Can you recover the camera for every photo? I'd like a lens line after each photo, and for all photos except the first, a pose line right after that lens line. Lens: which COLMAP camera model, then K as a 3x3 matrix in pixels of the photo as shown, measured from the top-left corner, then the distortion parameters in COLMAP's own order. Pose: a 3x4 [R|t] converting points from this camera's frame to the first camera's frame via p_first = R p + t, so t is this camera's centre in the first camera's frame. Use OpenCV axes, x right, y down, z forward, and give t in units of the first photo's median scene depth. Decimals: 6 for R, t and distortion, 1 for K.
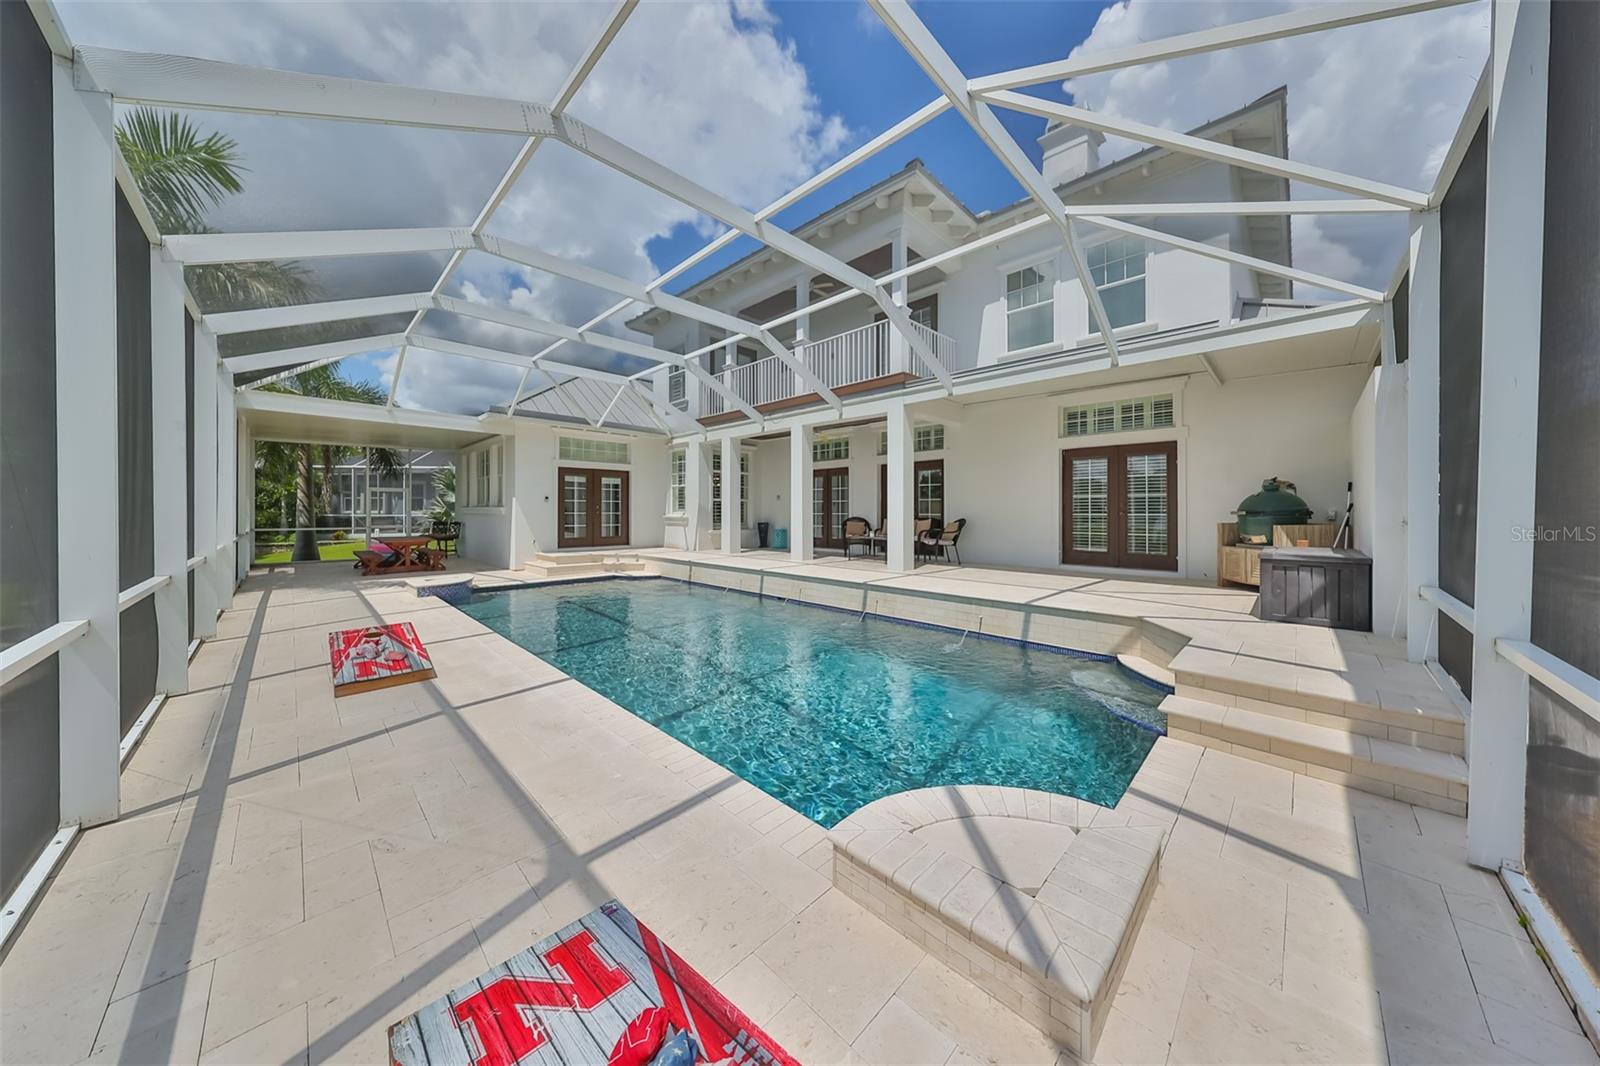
lens RADIAL K [[496.7, 0, 793.3], [0, 496.7, 503.6], [0, 0, 1]] dist [-0.003426, 0.000314]
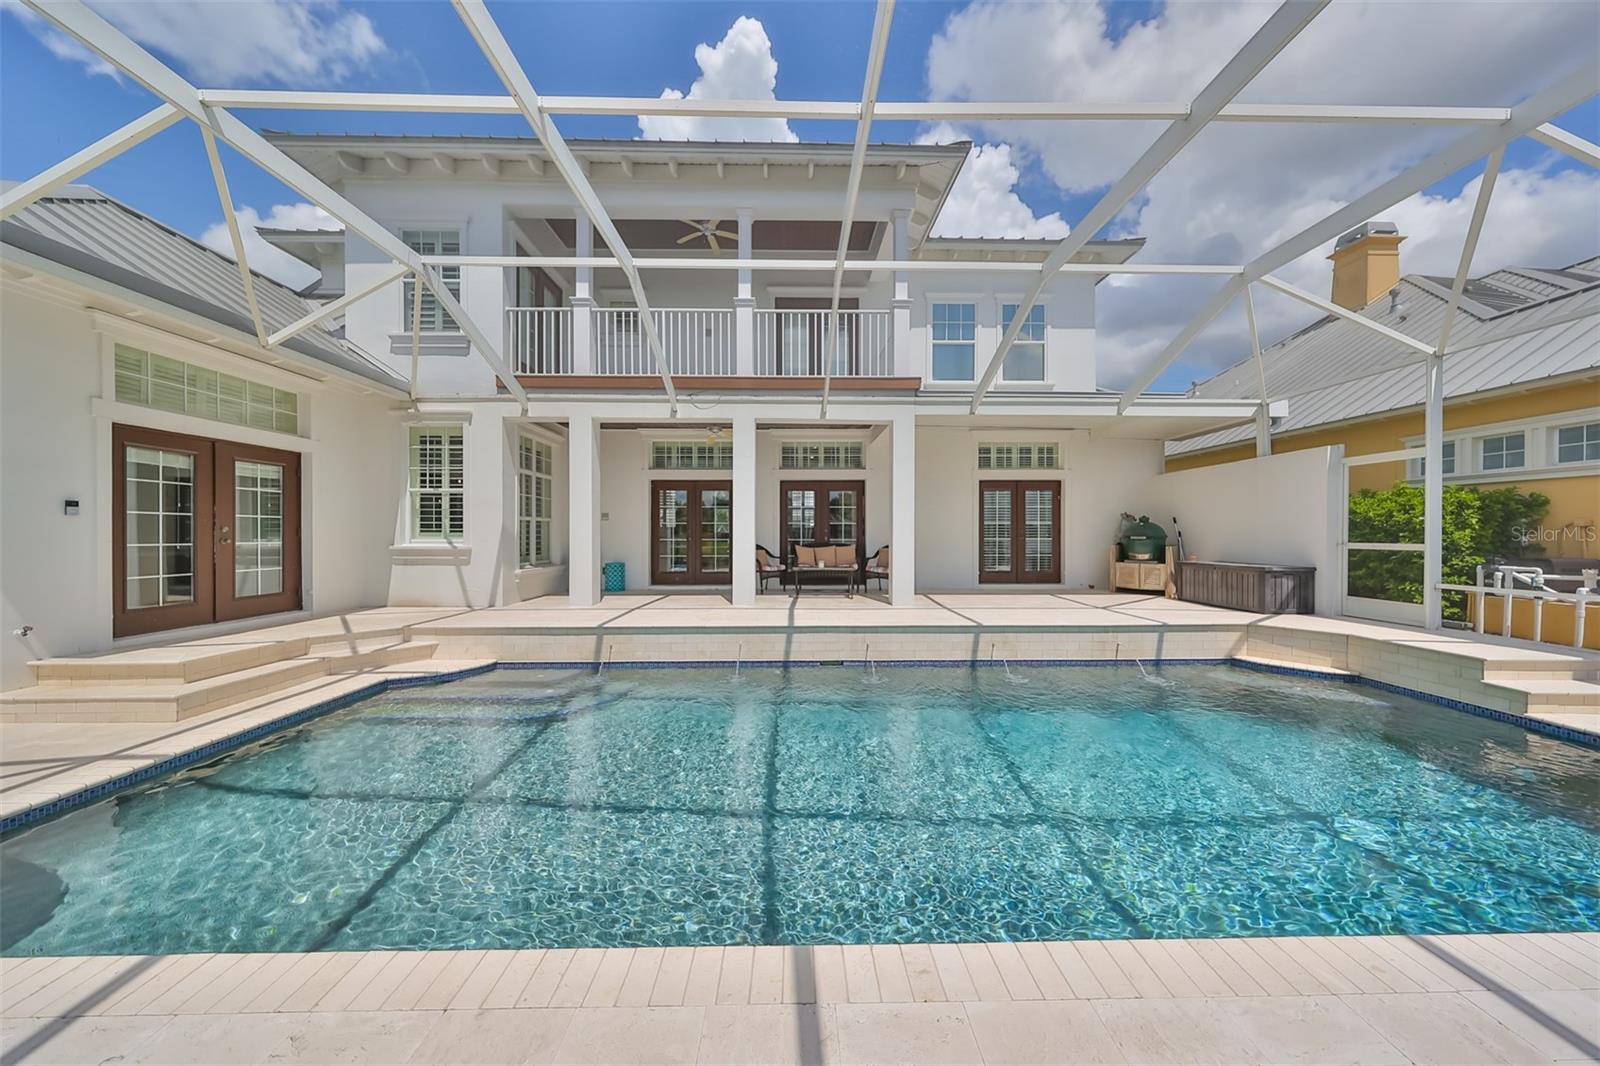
lens RADIAL K [[496.7, 0, 798.3], [0, 496.7, 527.4], [0, 0, 1]] dist [-0.003426, 0.000314]
pose [[0.696505, 0.010097, 0.717481, -0.443542], [-0.009587, 0.999943, -0.004765, 0.004234], [-0.717488, -0.003559, 0.696562, 0.439348]]
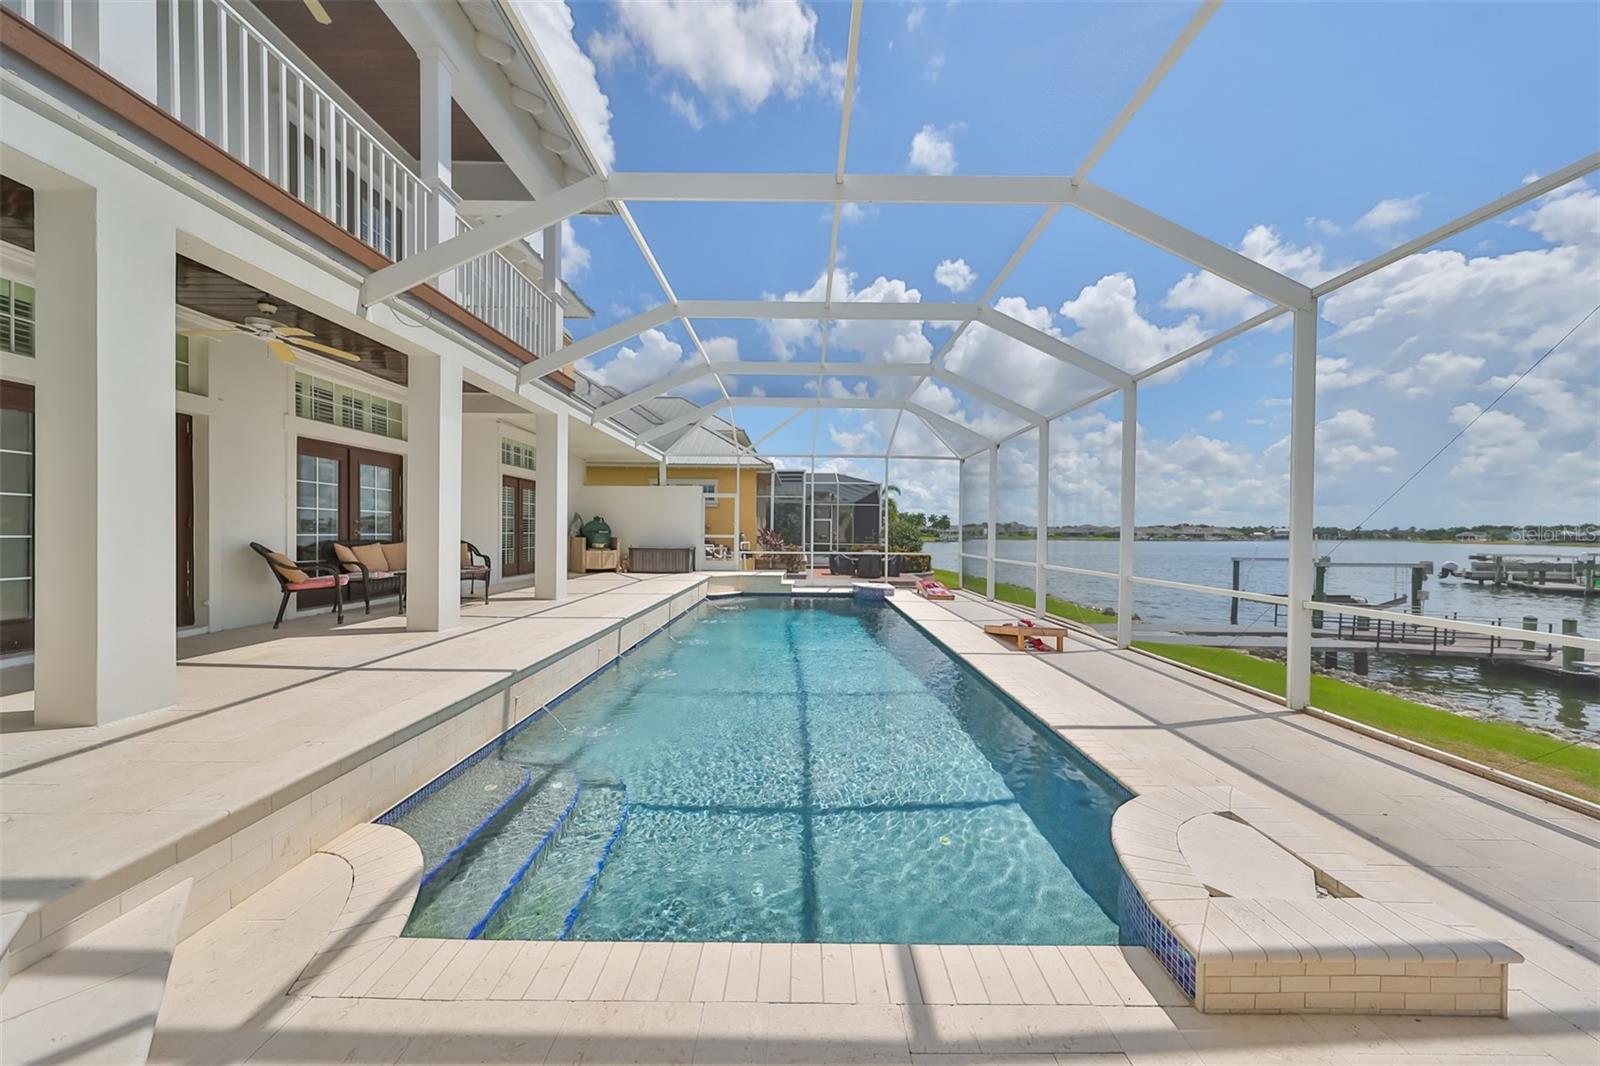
lens RADIAL K [[496.7, 0, 804.9], [0, 496.7, 539.4], [0, 0, 1]] dist [-0.003426, 0.000314]
pose [[-0.707916, -0.015534, 0.706126, -0.592390], [-0.016275, 0.999851, 0.005679, 0.015156], [-0.706109, -0.007472, -0.708064, 1.082353]]
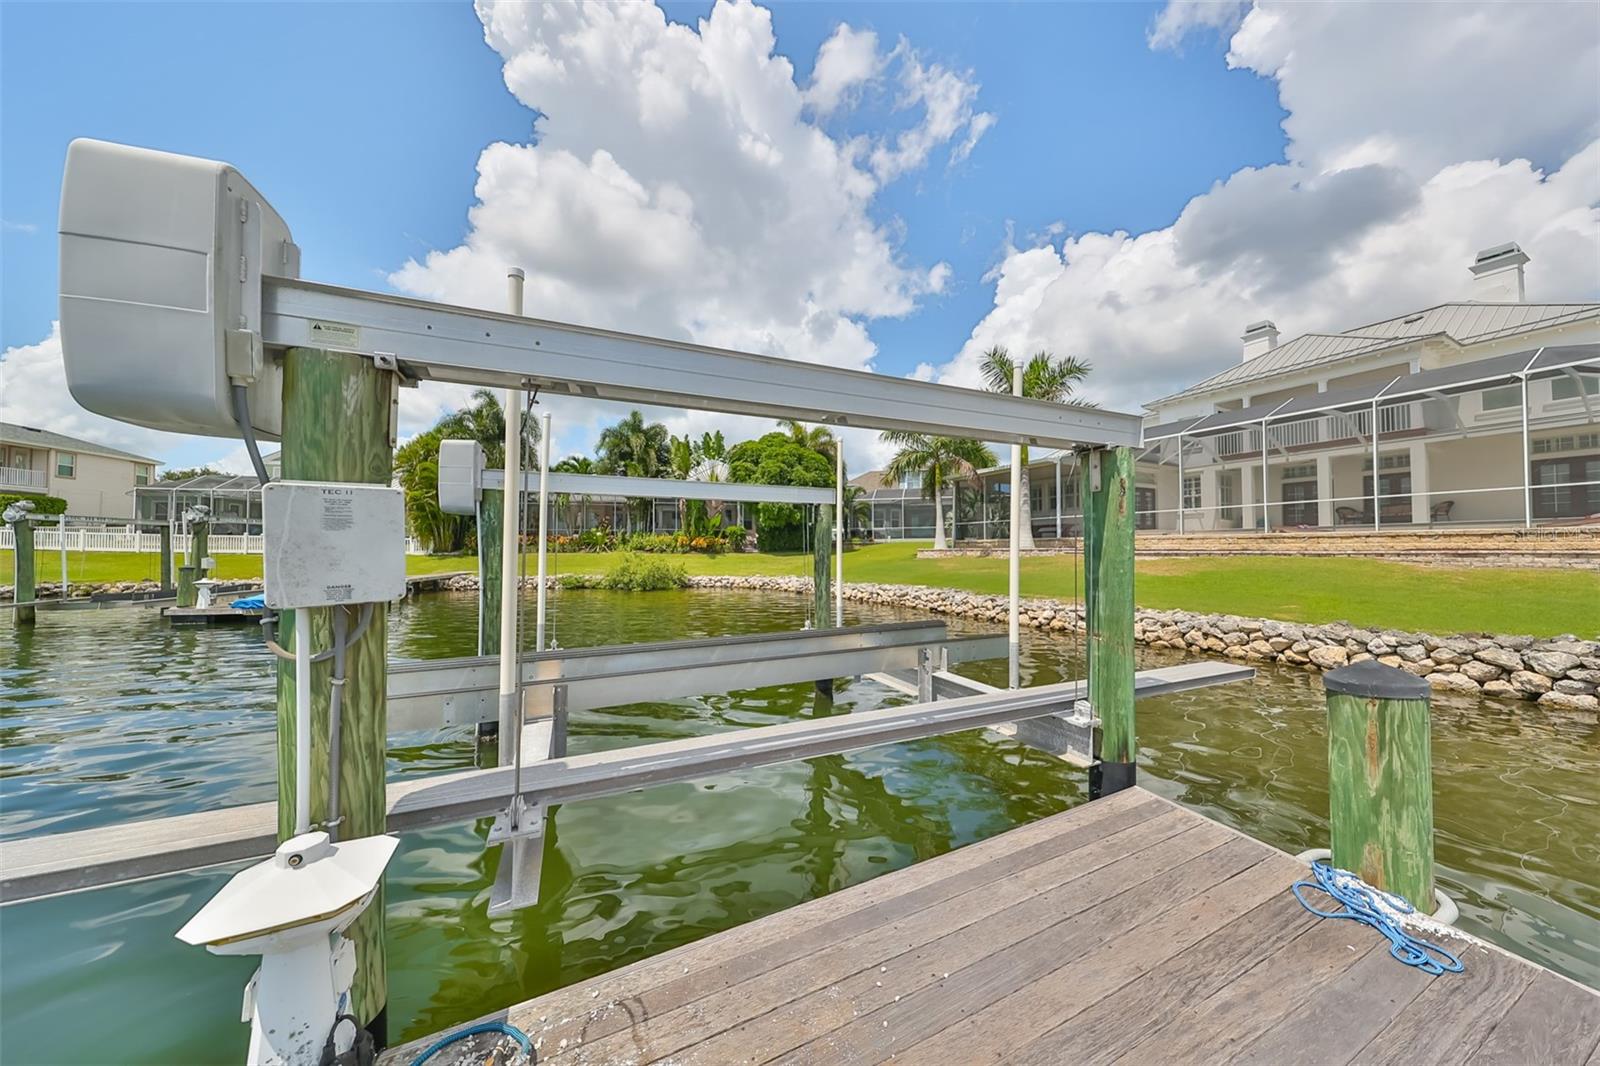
lens RADIAL K [[496.7, 0, 792.0], [0, 496.7, 530.3], [0, 0, 1]] dist [-0.003426, 0.000314]
pose [[0.943959, -0.011890, -0.329849, -1.276432], [0.001767, 0.999519, -0.030973, 0.178531], [0.330058, 0.028654, 0.943526, -1.442145]]
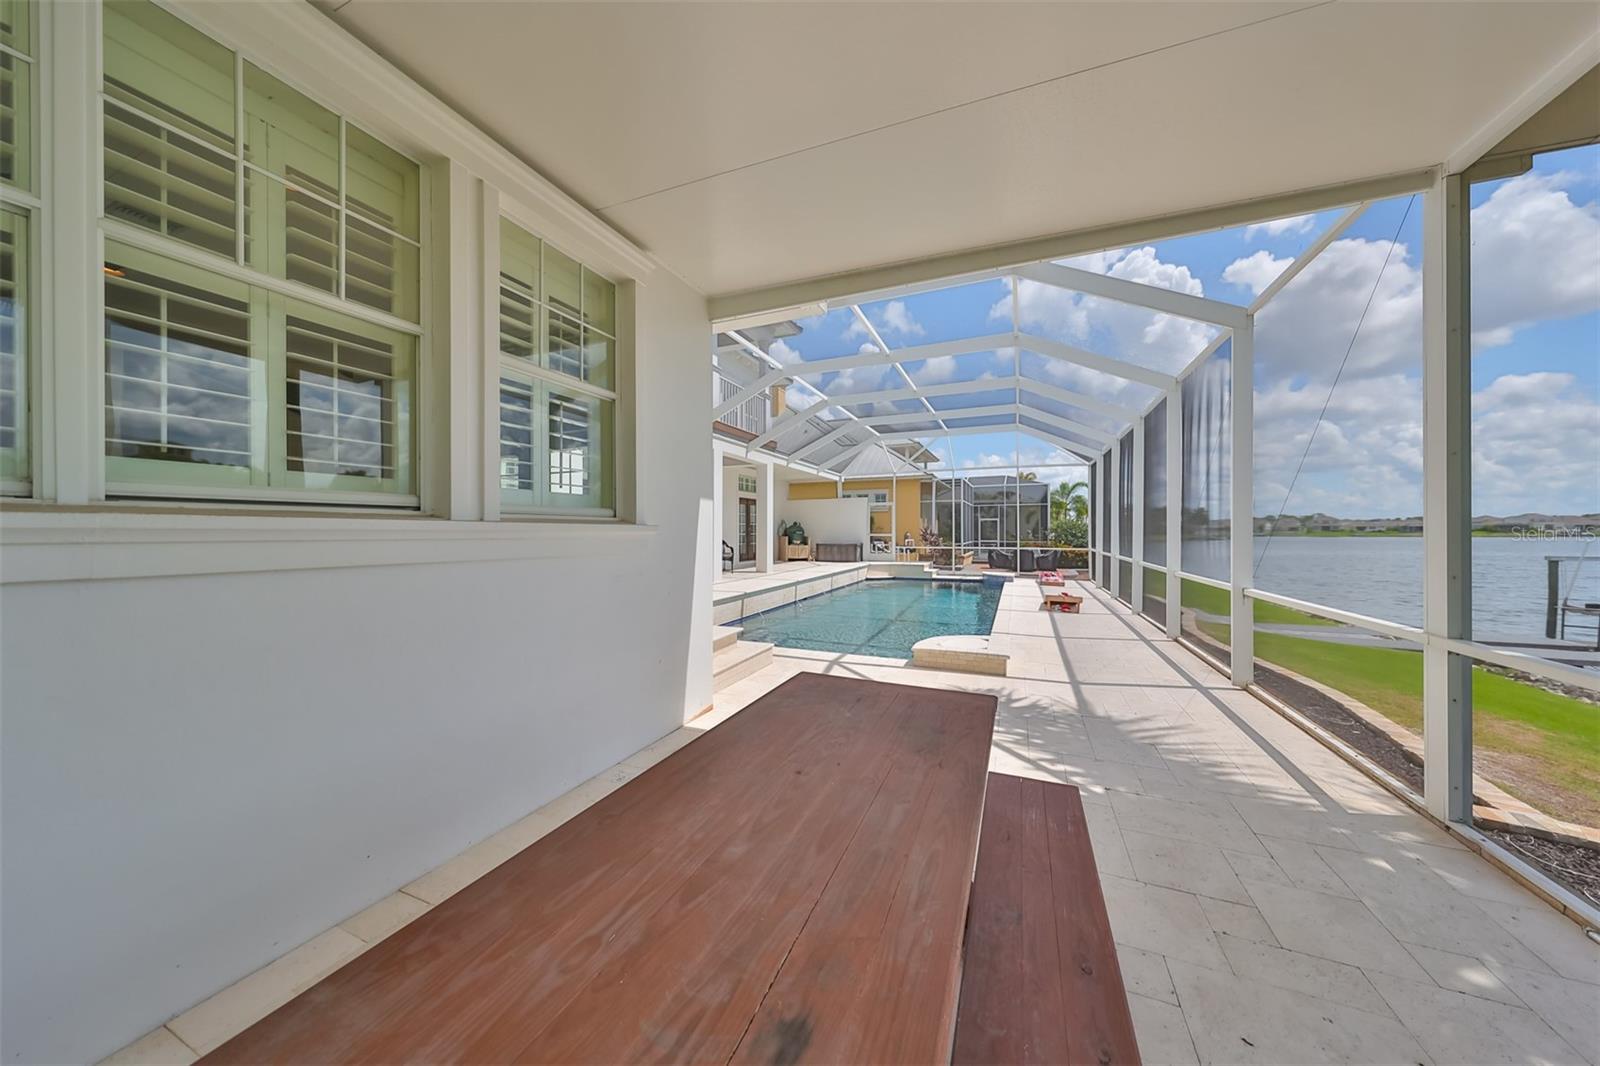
lens RADIAL K [[496.7, 0, 807.8], [0, 496.7, 527.3], [0, 0, 1]] dist [-0.003426, 0.000314]
pose [[-0.372010, 0.009748, 0.928178, -1.000744], [-0.006706, 0.999891, -0.013189, 0.016062], [-0.928205, -0.011131, -0.371904, 1.188971]]
